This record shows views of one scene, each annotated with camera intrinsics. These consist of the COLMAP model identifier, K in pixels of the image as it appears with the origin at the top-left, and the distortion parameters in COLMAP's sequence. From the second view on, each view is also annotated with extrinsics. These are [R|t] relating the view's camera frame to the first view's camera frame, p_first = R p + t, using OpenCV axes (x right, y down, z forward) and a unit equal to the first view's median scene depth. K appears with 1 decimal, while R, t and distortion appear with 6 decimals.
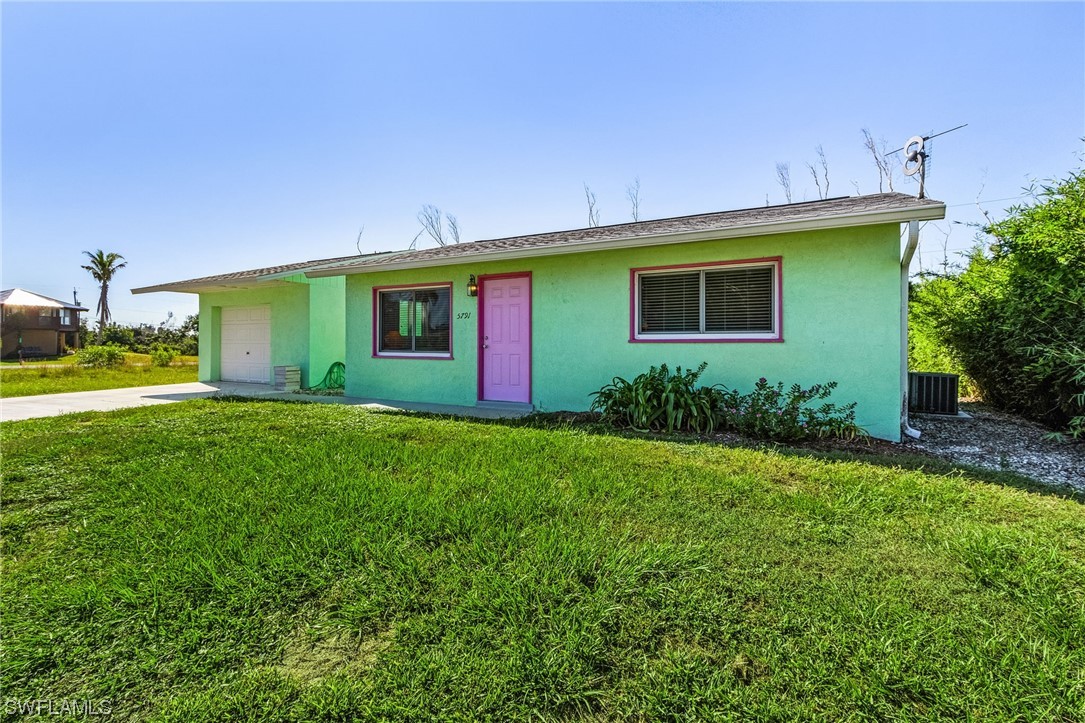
lens RADIAL K [[514.4, 0, 535.4], [0, 514.4, 353.2], [0, 0, 1]] dist [0.002402, -0.001681]
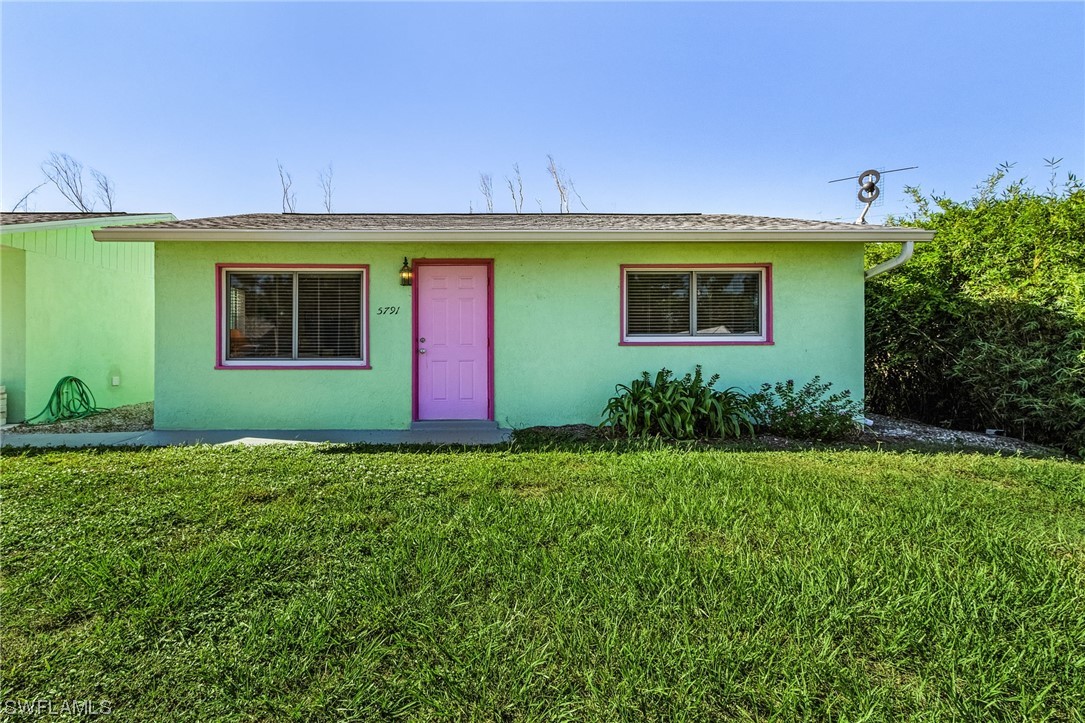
lens RADIAL K [[531.6, 0, 487.4], [0, 531.6, 354.5], [0, 0, 1]] dist [0.001460, -0.000400]
pose [[0.857029, -0.015576, 0.515033, -0.442075], [0.013993, 0.999878, 0.006955, -0.013014], [-0.515079, 0.001246, 0.857142, 0.276030]]
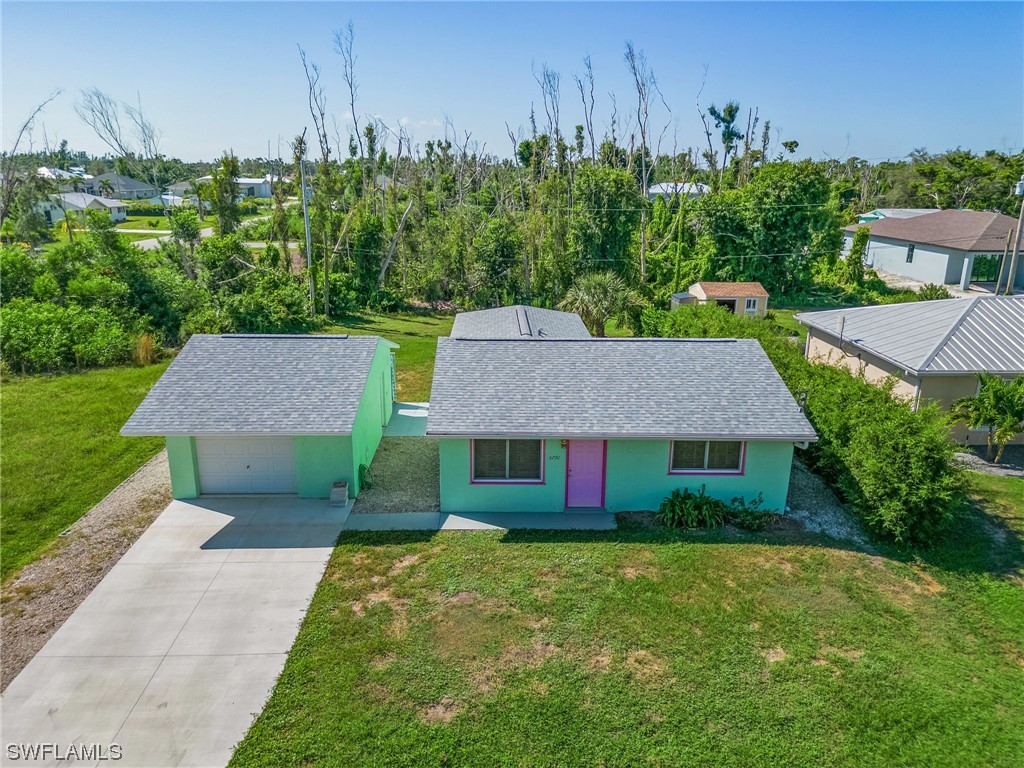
lens RADIAL K [[737.1, 0, 512.0], [0, 737.1, 384.0], [0, 0, 1]] dist [0.002499, -0.001027]
pose [[0.862101, -0.144449, 0.485713, -1.356207], [0.007308, 0.961955, 0.273110, -0.935401], [-0.506684, -0.231899, 0.830358, -0.741087]]
